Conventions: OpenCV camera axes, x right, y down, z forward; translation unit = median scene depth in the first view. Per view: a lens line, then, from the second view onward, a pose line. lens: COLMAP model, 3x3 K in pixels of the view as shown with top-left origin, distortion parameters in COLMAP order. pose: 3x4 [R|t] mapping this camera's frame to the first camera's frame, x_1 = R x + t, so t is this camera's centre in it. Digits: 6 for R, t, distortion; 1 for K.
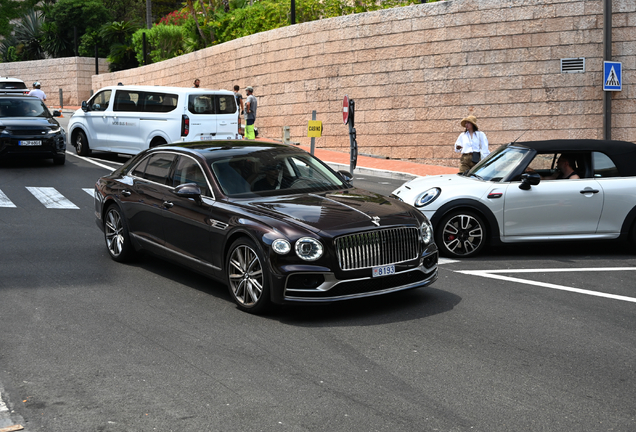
lens RADIAL K [[941.2, 0, 319.3], [0, 941.2, 212.0], [0, 0, 1]] dist [0.014707, 0.000000]
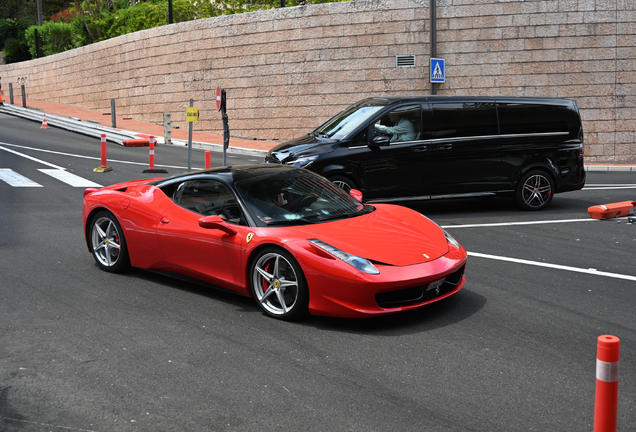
lens RADIAL K [[800.3, 0, 320.1], [0, 800.3, 212.1], [0, 0, 1]] dist [0.016851, 0.000000]
pose [[0.988269, -0.022201, 0.151103, -0.000643], [0.017043, 0.999230, 0.035347, 0.000170], [-0.151772, -0.032357, 0.987886, -0.008552]]
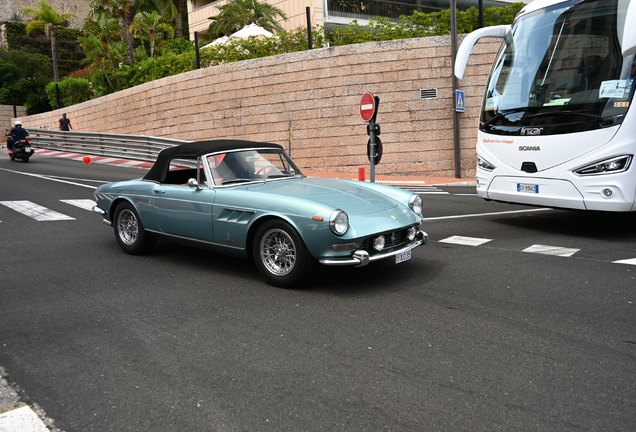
lens RADIAL K [[551.6, 0, 318.2], [0, 551.6, 215.7], [0, 0, 1]] dist [0.009907, -0.012274]
pose [[0.954407, -0.059332, 0.292553, -0.120821], [0.056151, 0.998236, 0.019267, -0.002743], [-0.293180, -0.001962, 0.956055, 0.256096]]
